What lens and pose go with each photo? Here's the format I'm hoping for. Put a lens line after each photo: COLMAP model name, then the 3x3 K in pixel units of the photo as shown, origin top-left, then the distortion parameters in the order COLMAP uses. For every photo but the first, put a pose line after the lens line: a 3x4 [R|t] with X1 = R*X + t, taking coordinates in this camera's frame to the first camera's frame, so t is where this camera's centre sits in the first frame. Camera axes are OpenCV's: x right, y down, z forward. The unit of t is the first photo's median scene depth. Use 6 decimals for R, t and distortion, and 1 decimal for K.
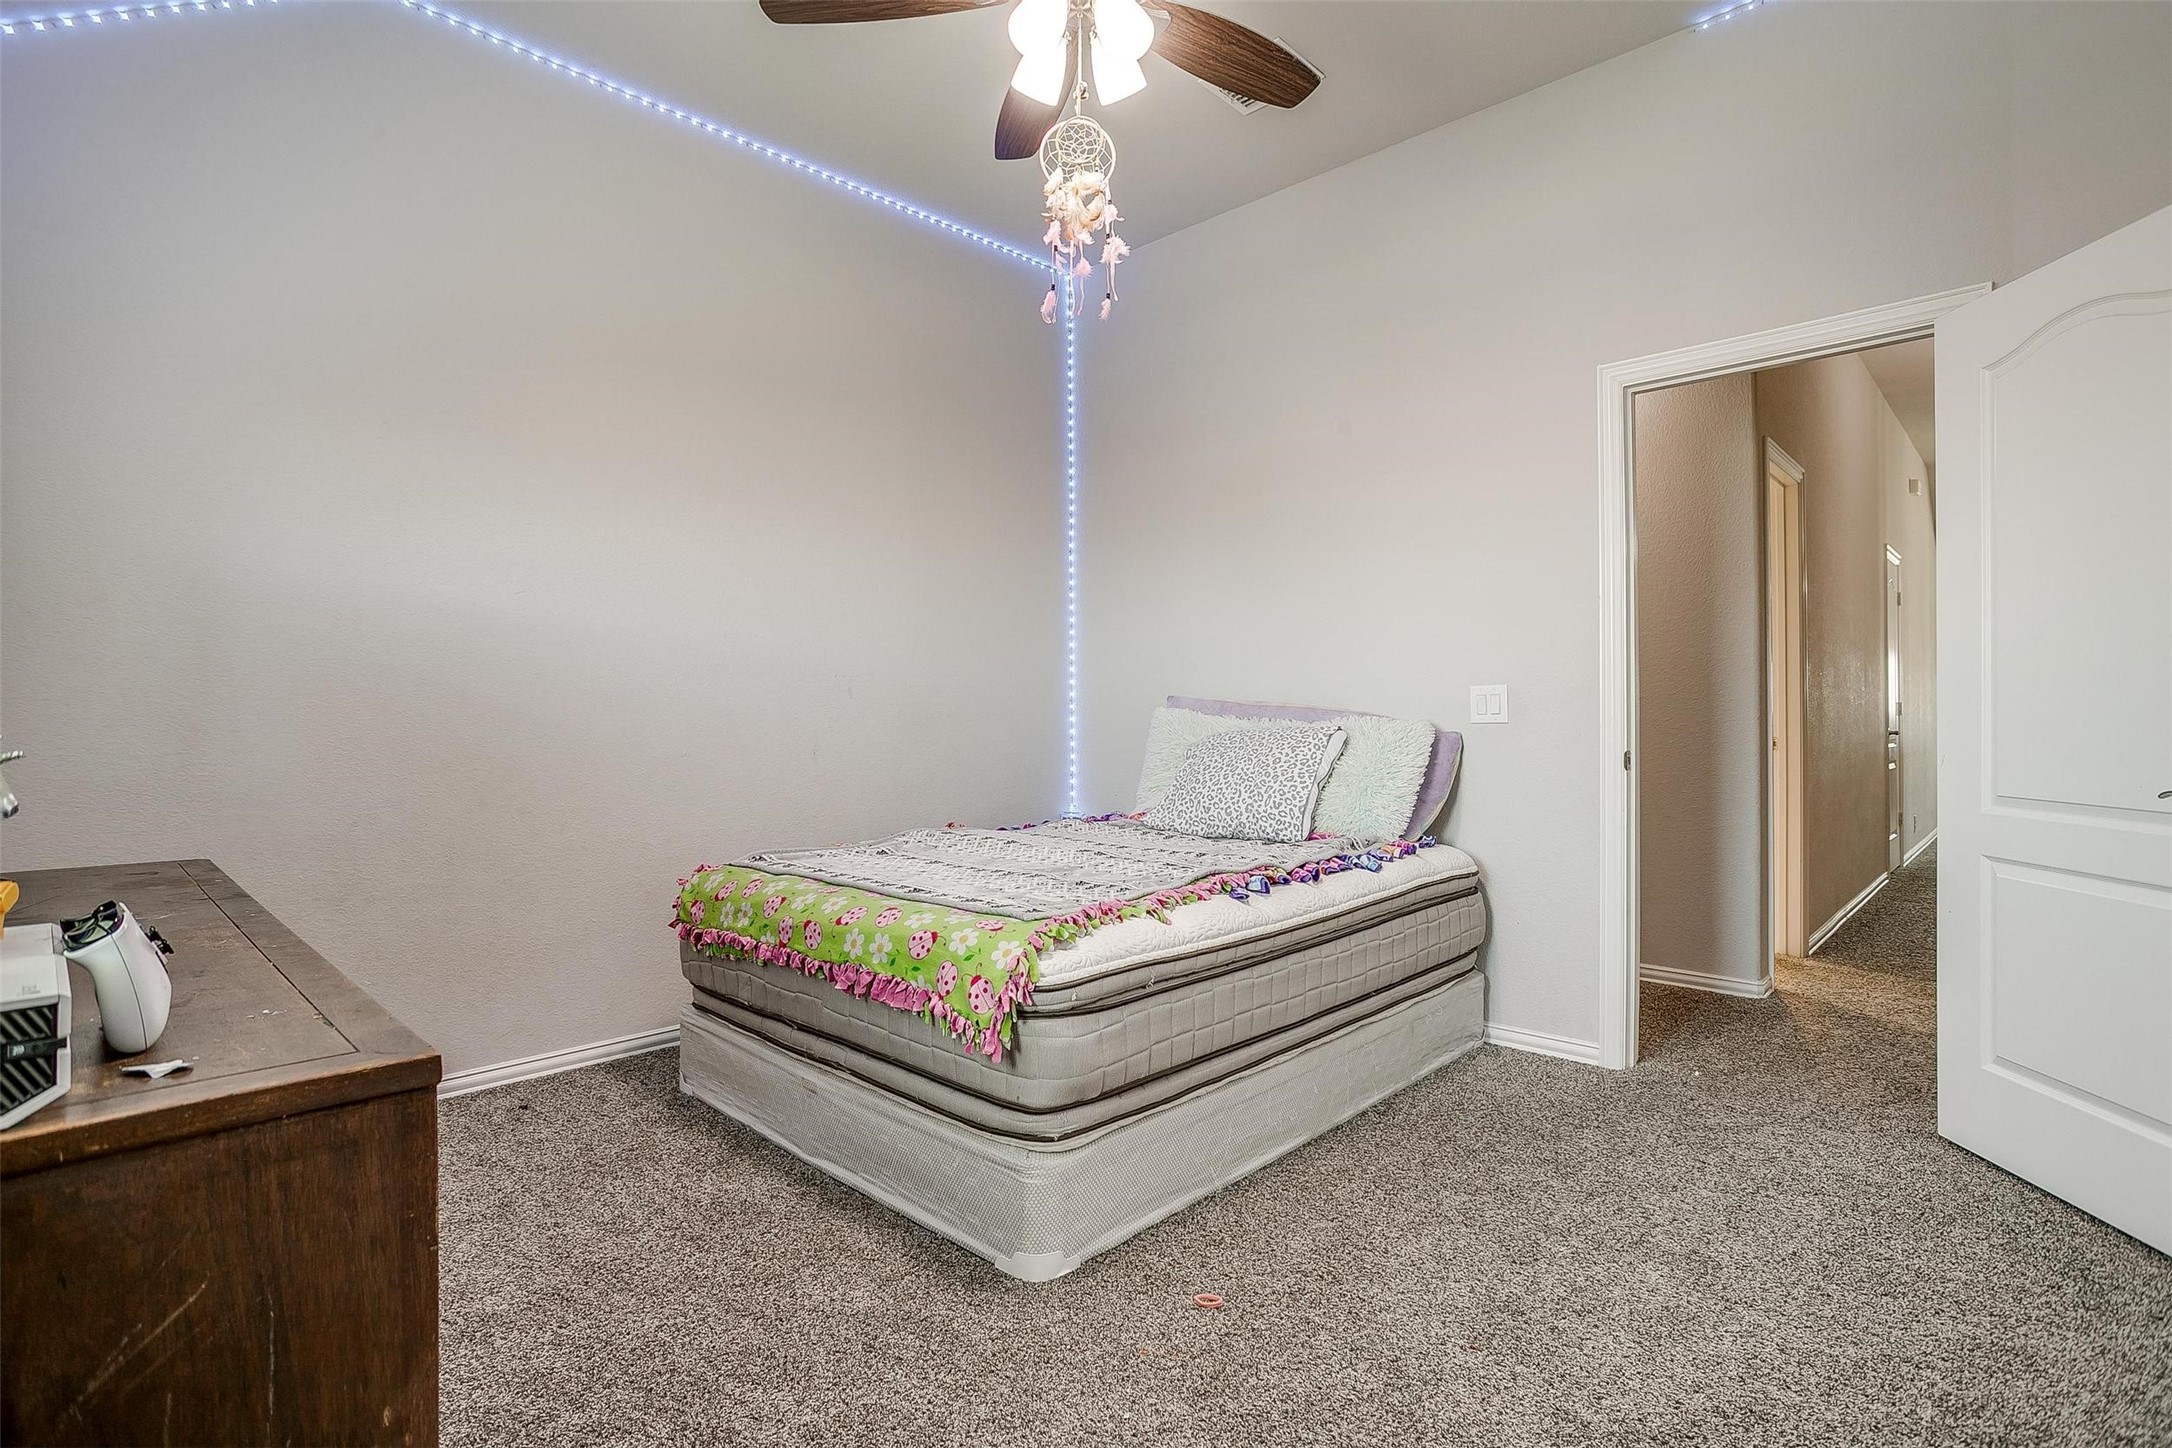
lens RADIAL K [[1059.8, 0, 1071.6], [0, 1059.8, 703.2], [0, 0, 1]] dist [-0.053555, 0.033690]
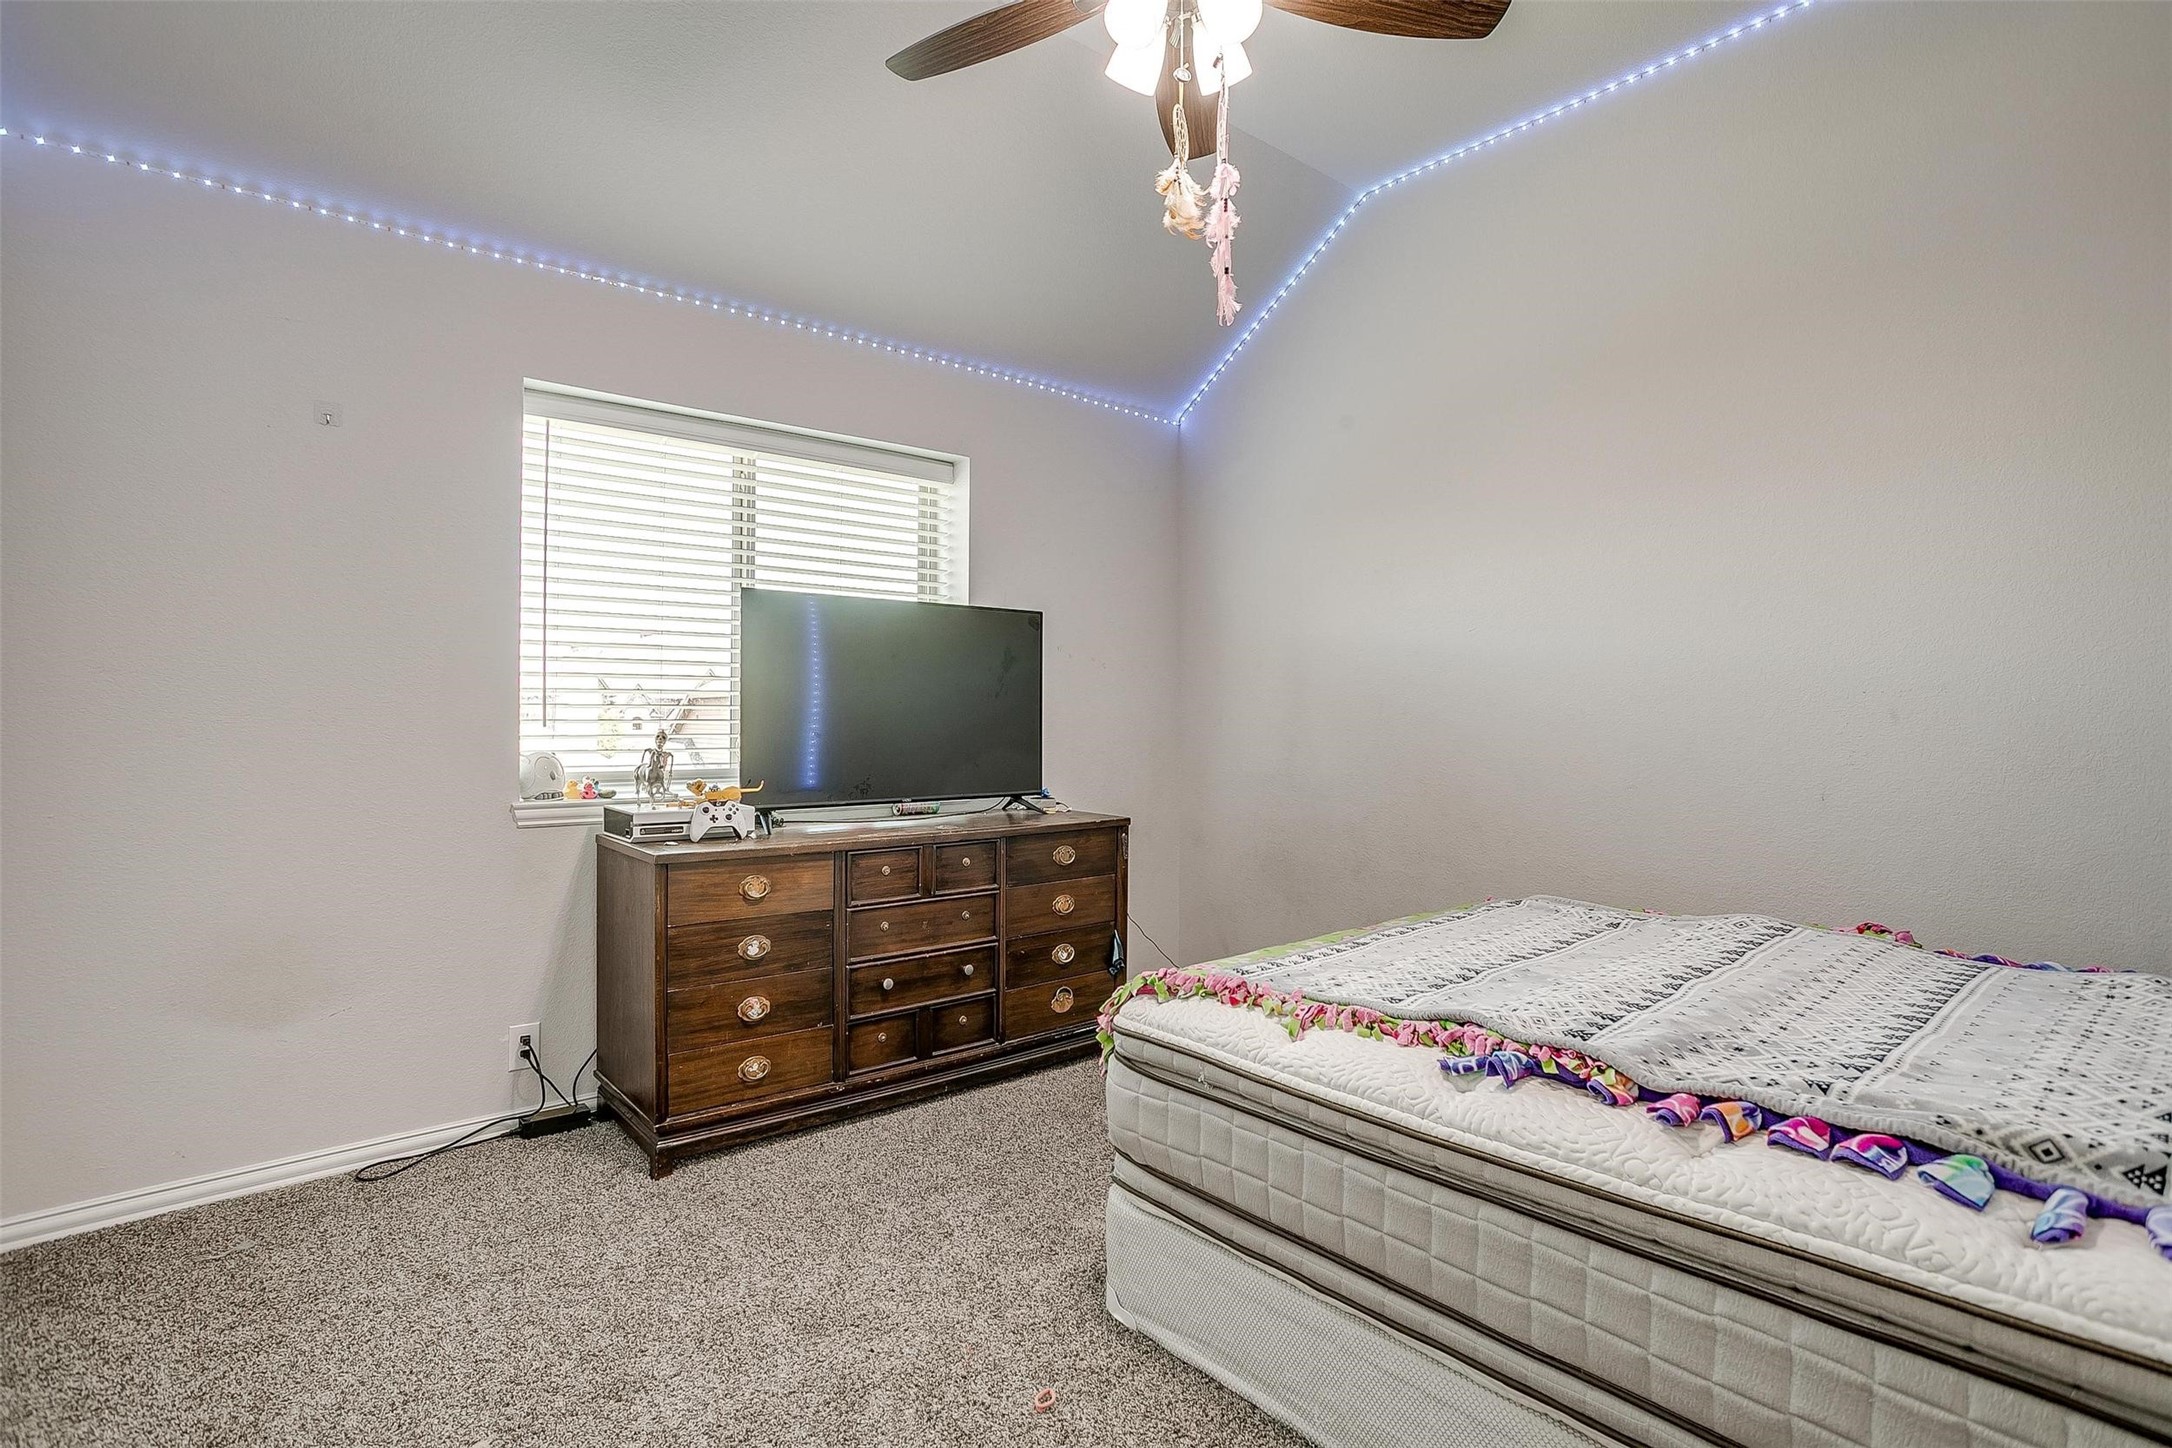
lens RADIAL K [[1059.8, 0, 1071.6], [0, 1059.8, 703.2], [0, 0, 1]] dist [-0.053555, 0.033690]
pose [[-0.086951, -0.010063, -0.996162, 0.949491], [0.003915, 0.999938, -0.010442, -0.026531], [0.996205, -0.004808, -0.086907, 1.005941]]
